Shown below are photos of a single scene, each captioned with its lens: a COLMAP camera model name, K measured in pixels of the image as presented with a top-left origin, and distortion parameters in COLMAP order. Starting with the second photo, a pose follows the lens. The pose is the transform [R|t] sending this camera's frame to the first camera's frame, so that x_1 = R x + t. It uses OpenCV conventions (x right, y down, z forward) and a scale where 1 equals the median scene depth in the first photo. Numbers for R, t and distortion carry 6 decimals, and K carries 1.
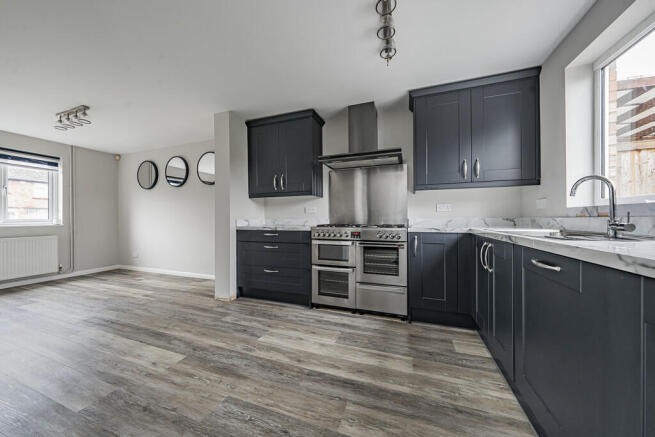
lens RADIAL K [[227.8, 0, 327.5], [0, 227.8, 218.5], [0, 0, 1]] dist [0.000091, 0.000022]
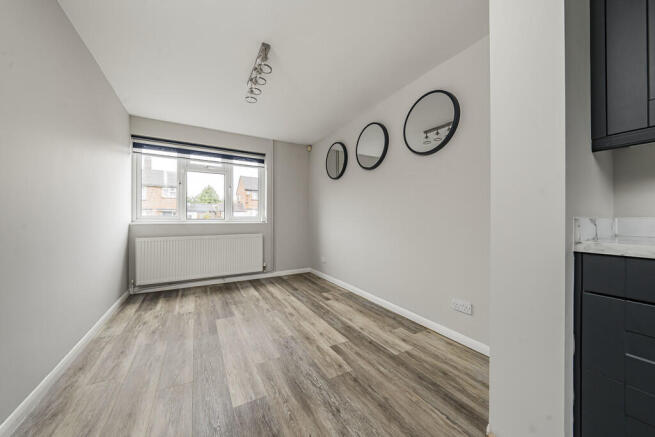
lens RADIAL K [[227.8, 0, 327.5], [0, 227.8, 218.5], [0, 0, 1]] dist [0.000091, 0.000022]
pose [[0.772104, 0.008730, -0.635436, -0.504992], [-0.006834, 0.999962, 0.005434, 0.005679], [0.635459, 0.000147, 0.772134, 0.606624]]
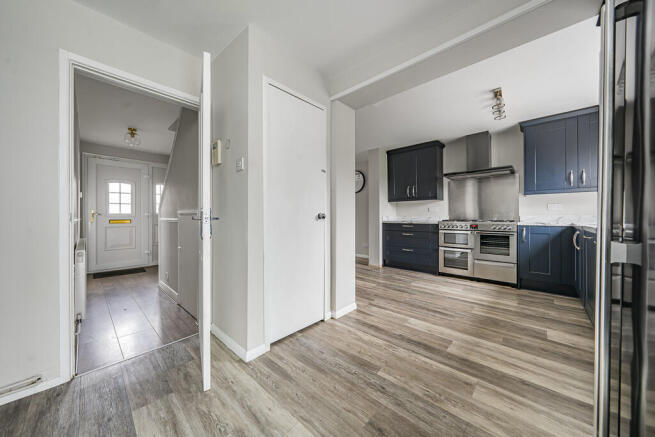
lens RADIAL K [[227.9, 0, 327.6], [0, 227.9, 216.0], [0, 0, 1]] dist [-0.000702, -0.000060]
pose [[0.922874, 0.000999, -0.385102, -0.160972], [-0.000544, 0.999999, 0.001290, 0.000758], [0.385103, -0.000981, 0.922873, -0.639916]]
